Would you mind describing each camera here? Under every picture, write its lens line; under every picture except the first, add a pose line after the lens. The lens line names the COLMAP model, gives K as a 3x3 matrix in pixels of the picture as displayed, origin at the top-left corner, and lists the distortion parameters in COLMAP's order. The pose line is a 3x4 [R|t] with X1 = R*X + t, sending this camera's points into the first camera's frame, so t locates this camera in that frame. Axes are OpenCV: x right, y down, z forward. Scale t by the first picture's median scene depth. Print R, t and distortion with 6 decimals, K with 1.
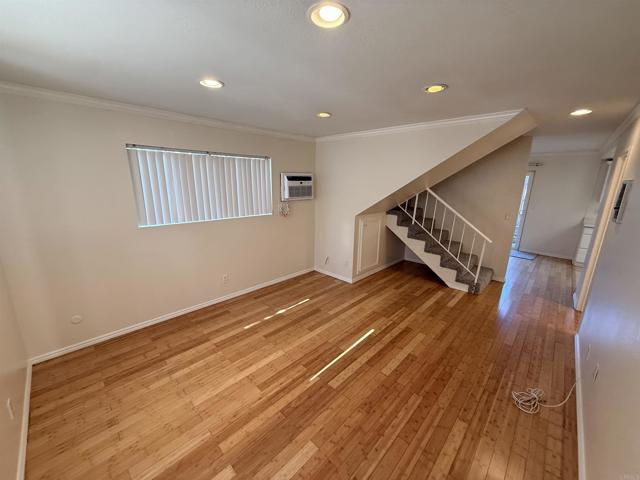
lens RADIAL K [[254.2, 0, 321.0], [0, 254.2, 242.4], [0, 0, 1]] dist [-0.001154, 0.000219]
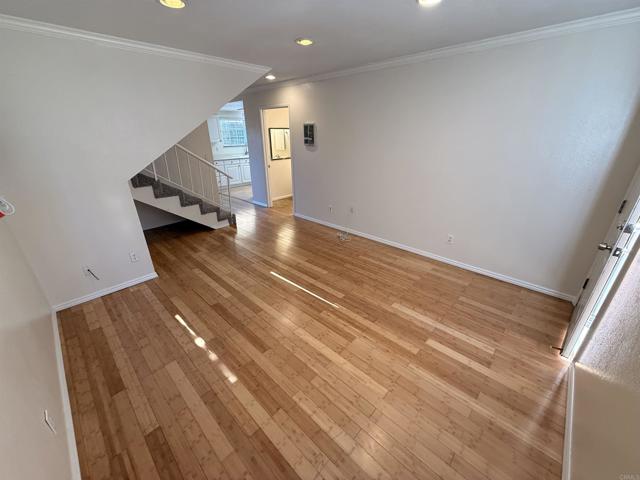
lens RADIAL K [[254.2, 0, 321.5], [0, 254.2, 240.2], [0, 0, 1]] dist [-0.001154, 0.000219]
pose [[-0.008588, -0.409725, 0.912169, -0.753299], [0.244918, 0.883556, 0.399179, -0.153360], [-0.969506, 0.226835, 0.092761, 0.712680]]
